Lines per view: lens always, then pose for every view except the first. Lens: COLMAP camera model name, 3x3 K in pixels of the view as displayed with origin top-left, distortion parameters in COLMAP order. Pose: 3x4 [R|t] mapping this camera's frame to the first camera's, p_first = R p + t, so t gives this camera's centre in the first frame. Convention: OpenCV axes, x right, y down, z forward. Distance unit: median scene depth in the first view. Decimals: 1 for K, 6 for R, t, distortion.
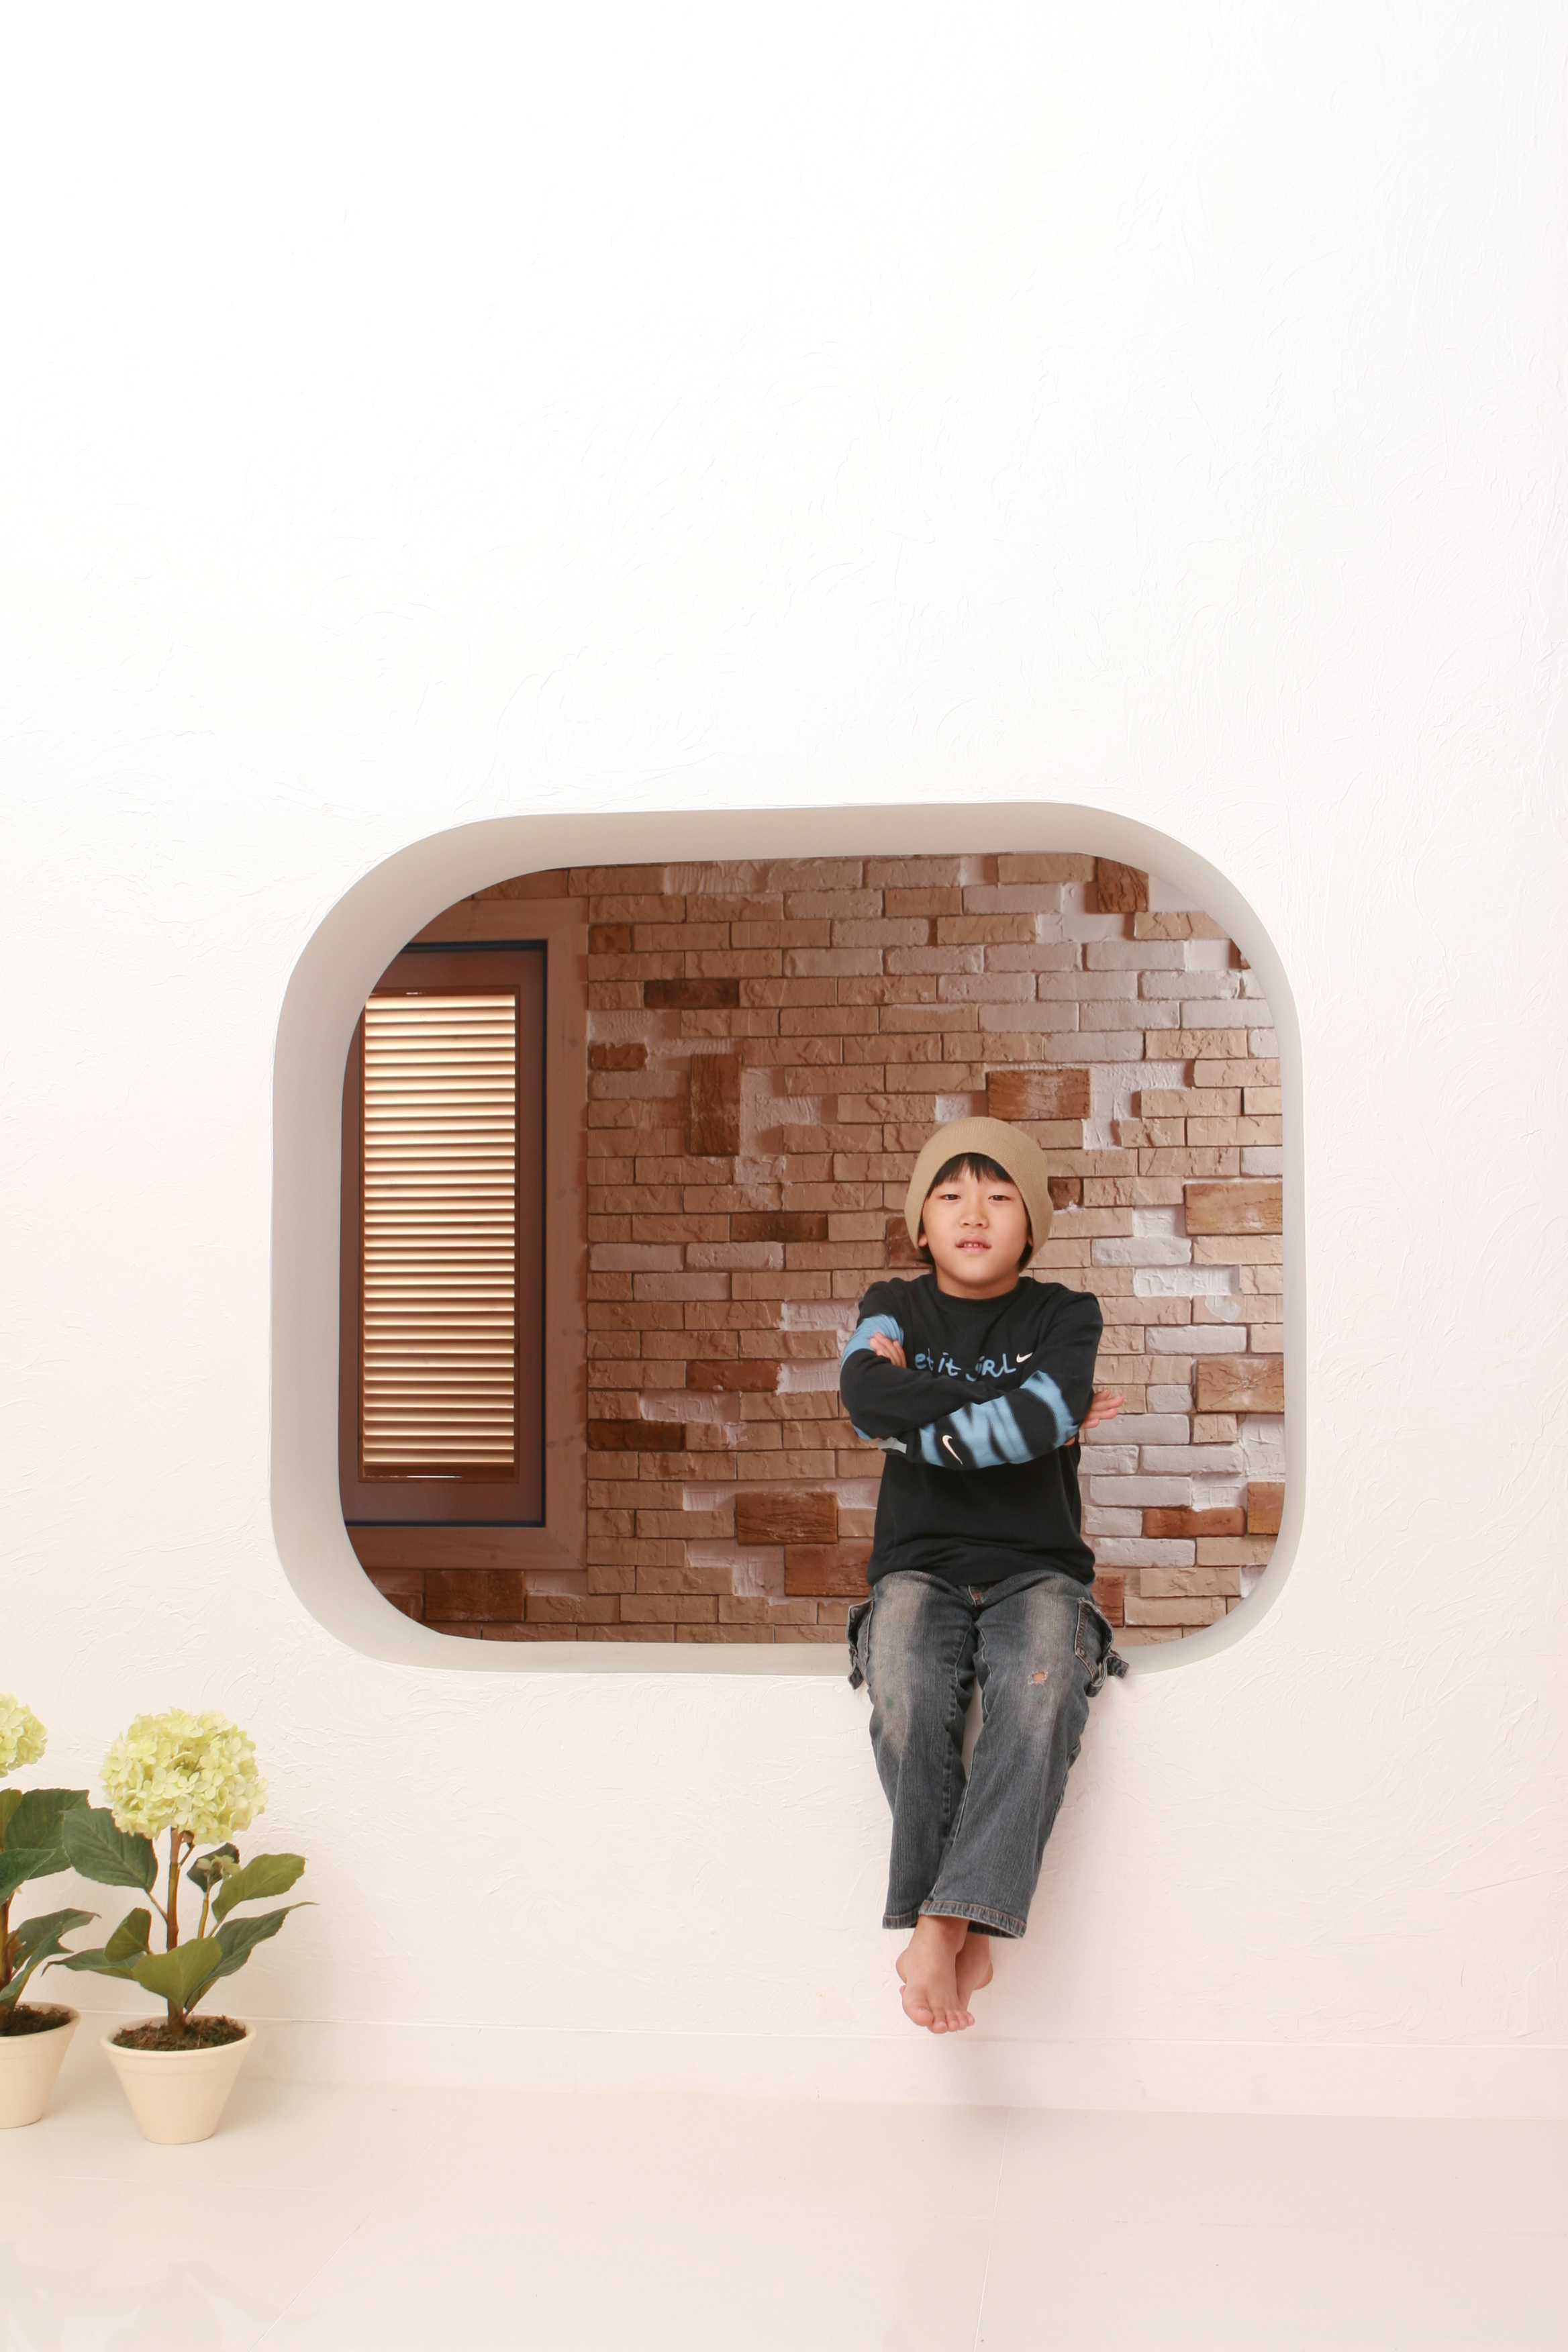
lens RADIAL K [[2704.9, 0, 790.9], [0, 2704.9, 1185.2], [0, 0, 1]] dist [-0.105004, 0.000000]
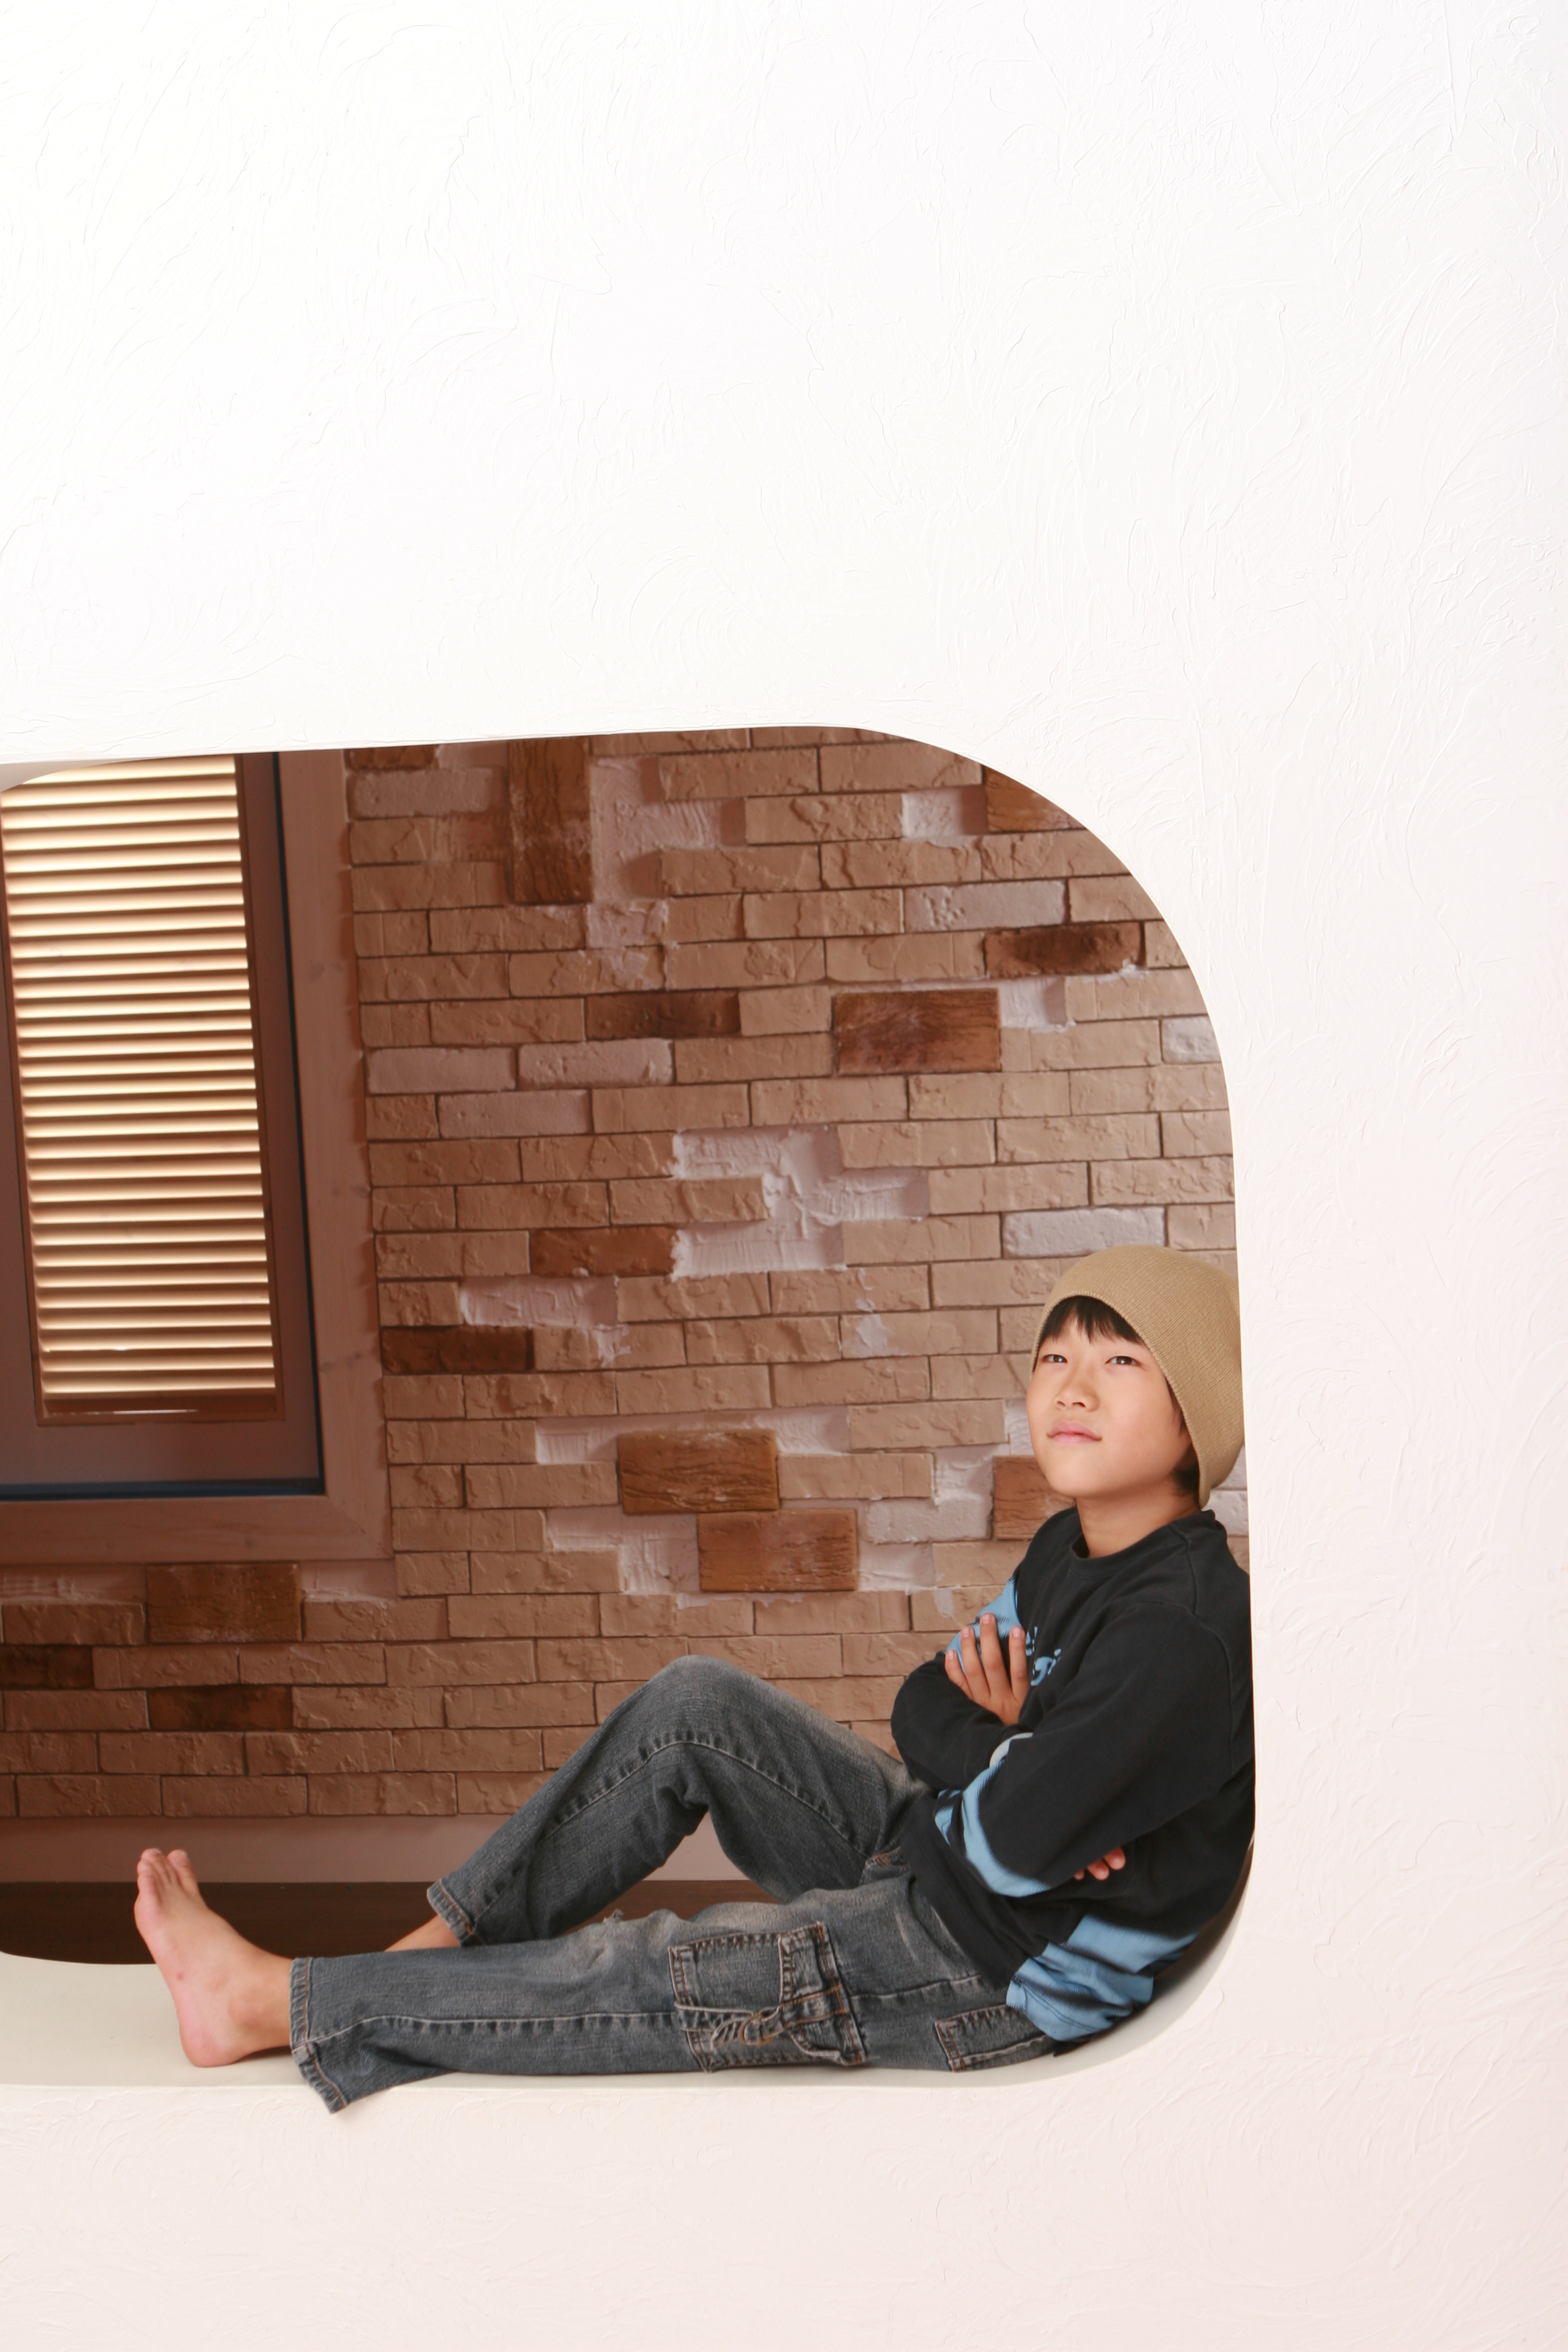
lens RADIAL K [[4395.3, 0, 797.4], [0, 4395.3, 1167.7], [0, 0, 1]] dist [-0.043726, 0.000000]
pose [[0.997513, -0.042493, -0.056234, 0.082382], [0.051627, 0.983654, 0.172510, -0.123480], [0.047985, -0.174984, 0.983401, -0.002345]]
